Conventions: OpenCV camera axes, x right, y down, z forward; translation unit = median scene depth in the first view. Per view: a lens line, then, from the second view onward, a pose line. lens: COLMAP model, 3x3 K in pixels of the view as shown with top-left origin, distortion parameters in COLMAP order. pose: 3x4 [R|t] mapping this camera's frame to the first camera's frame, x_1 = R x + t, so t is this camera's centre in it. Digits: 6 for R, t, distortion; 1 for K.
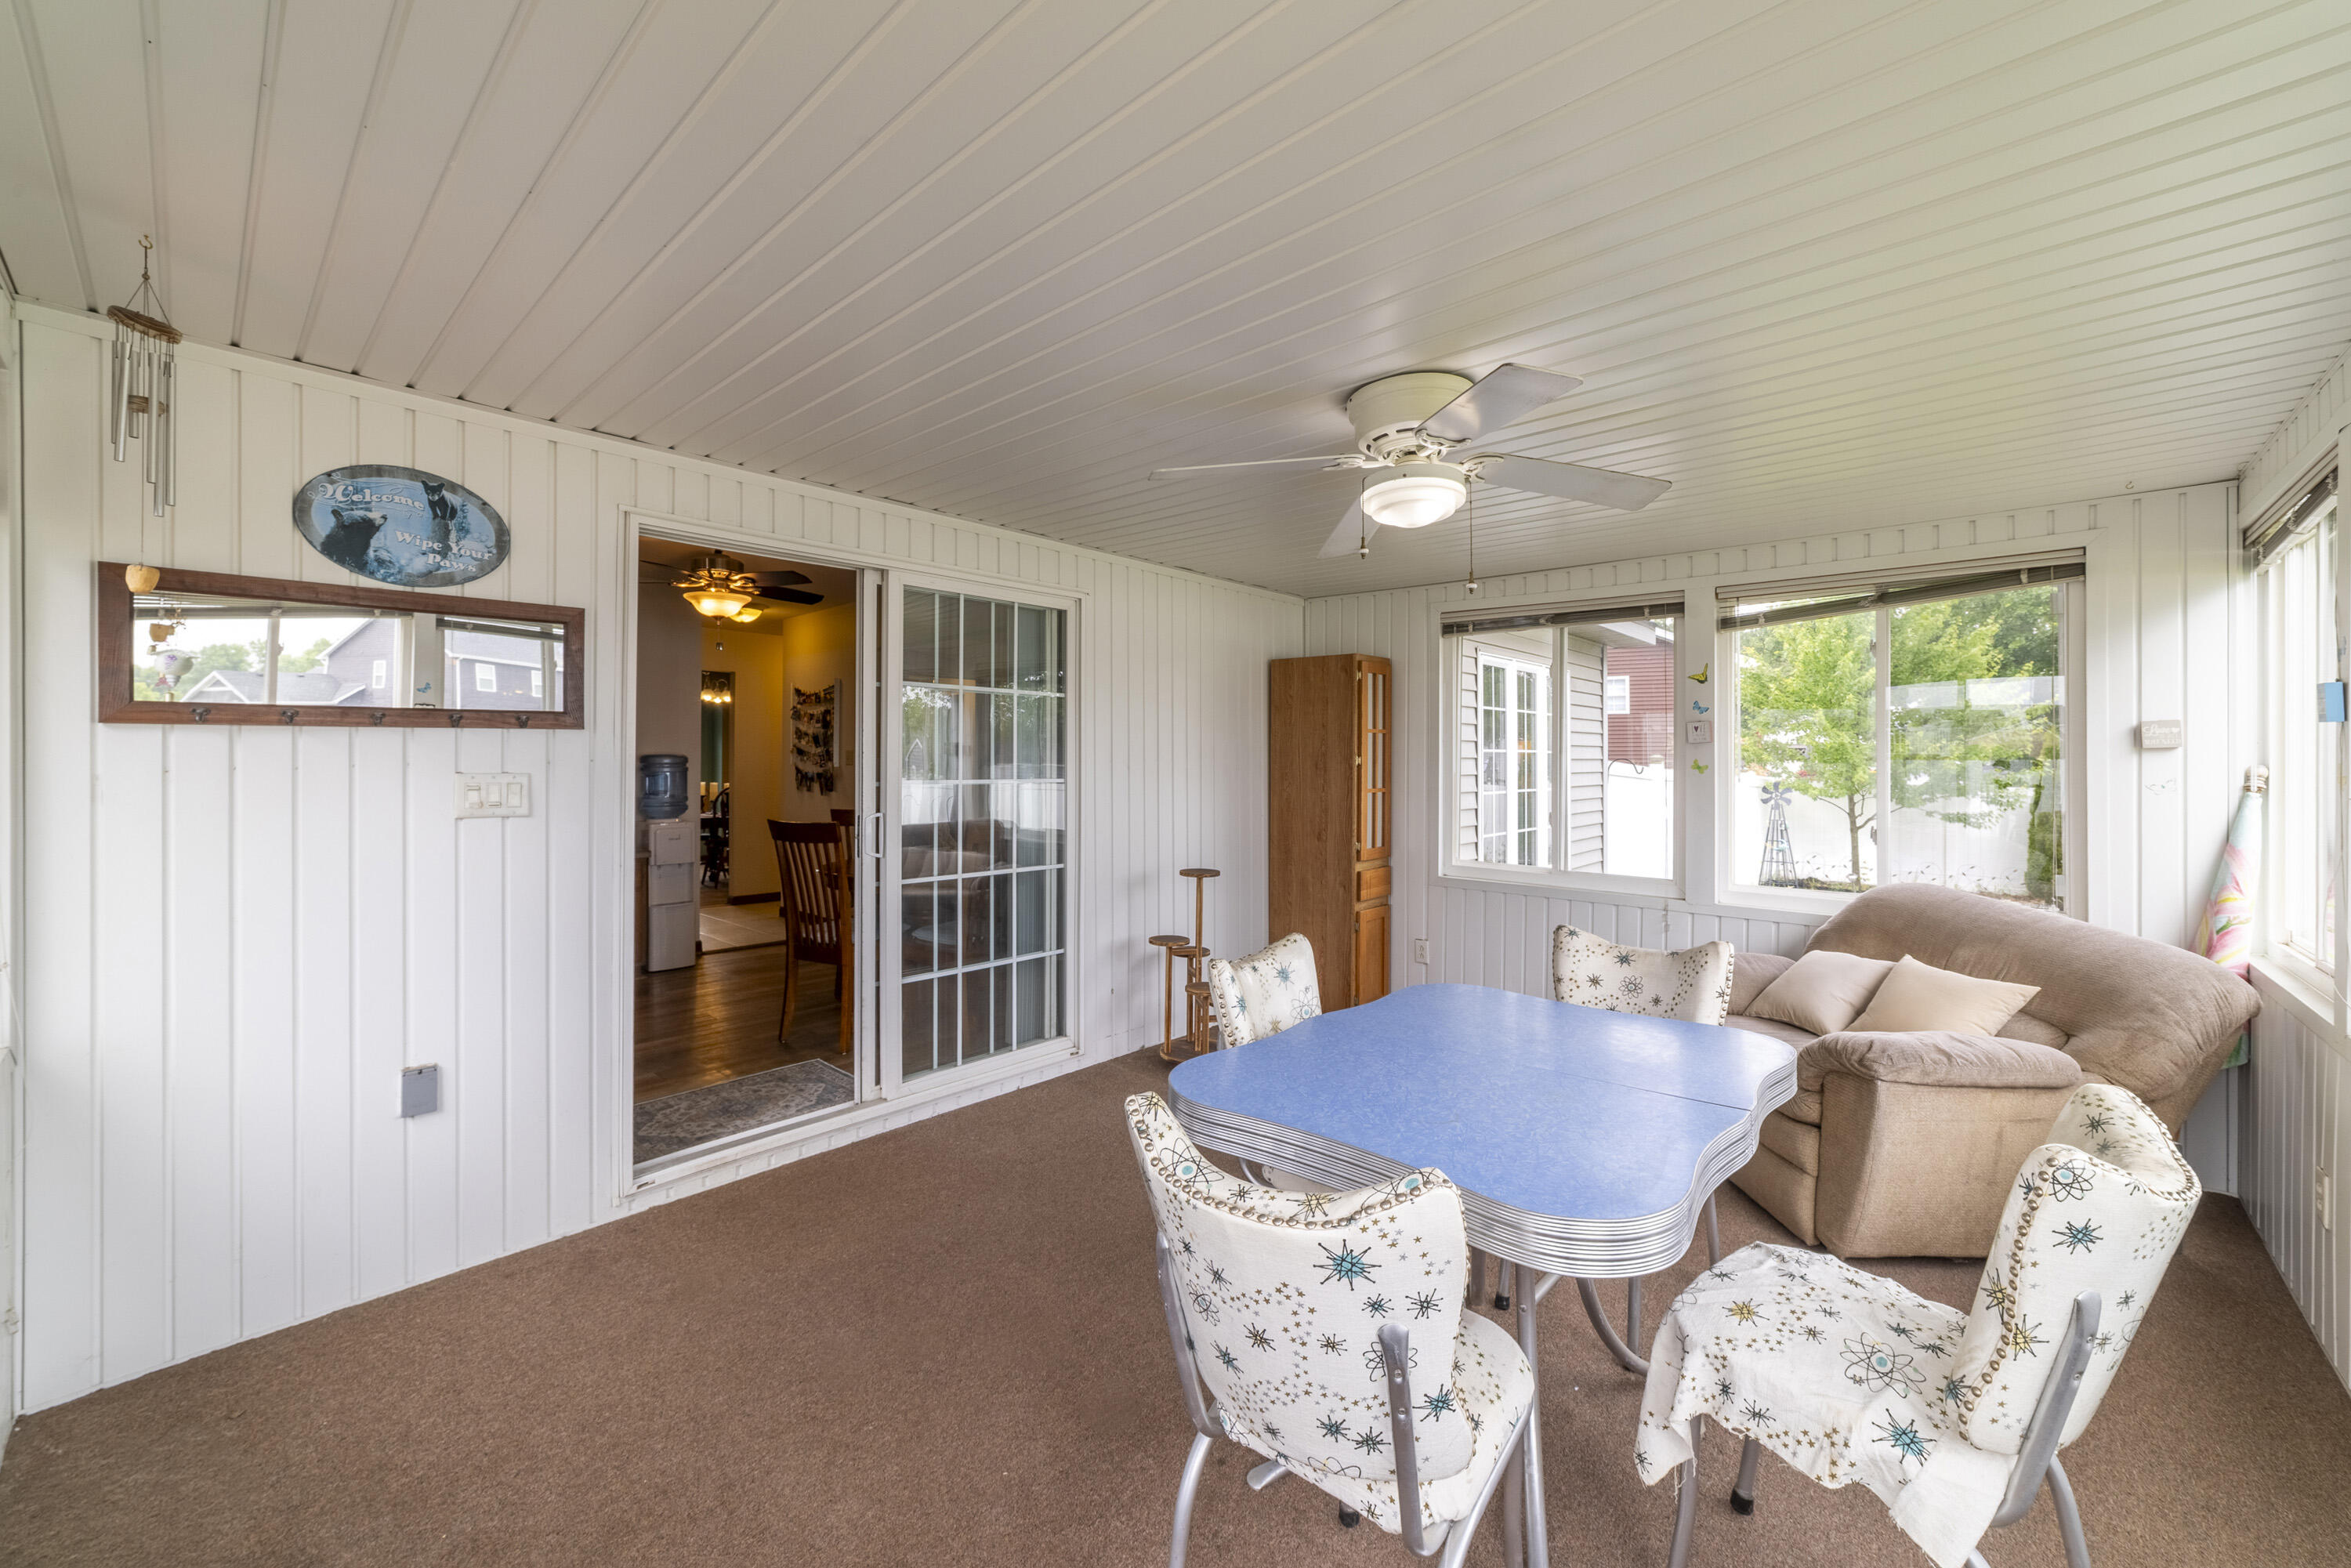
lens RADIAL K [[898.1, 0, 1177.5], [0, 898.1, 771.7], [0, 0, 1]] dist [-0.019217, 0.005678]
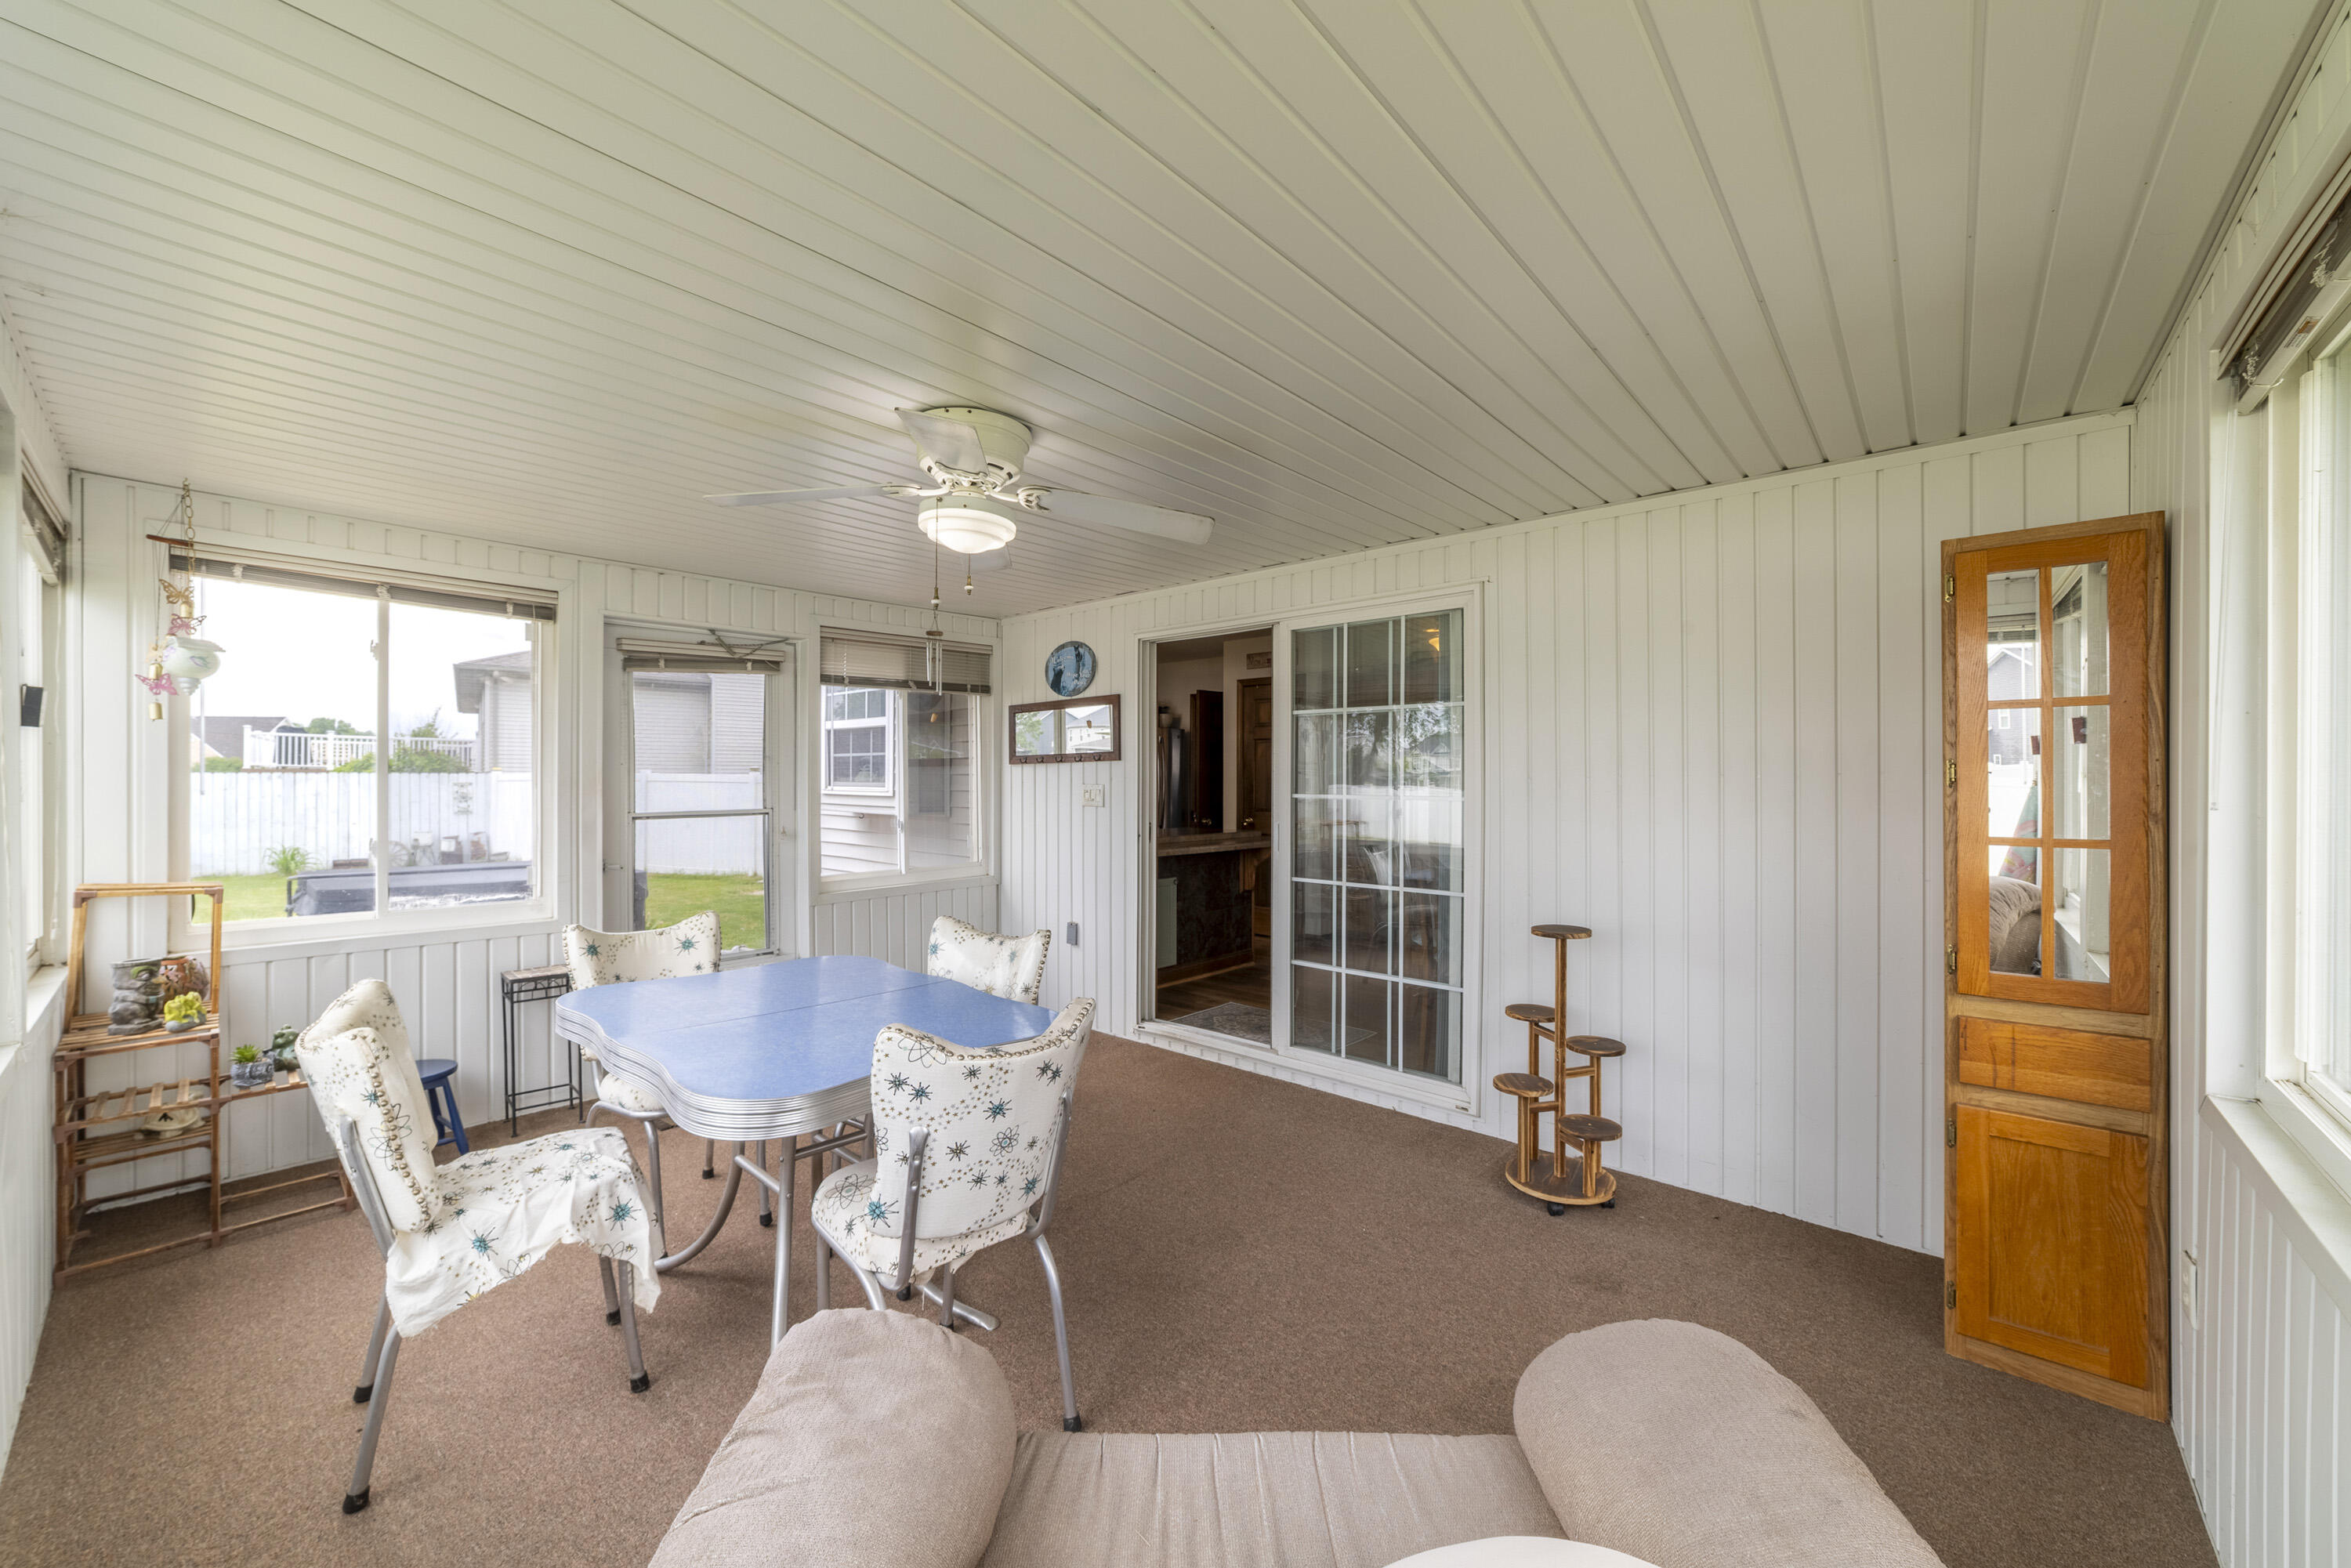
lens RADIAL K [[898.1, 0, 1177.5], [0, 898.1, 777.5], [0, 0, 1]] dist [-0.019217, 0.005678]
pose [[0.021168, 0.004907, -0.999764, 1.165714], [-0.005707, 0.999972, 0.004787, -0.022129], [0.999760, 0.005604, 0.021196, 1.079705]]
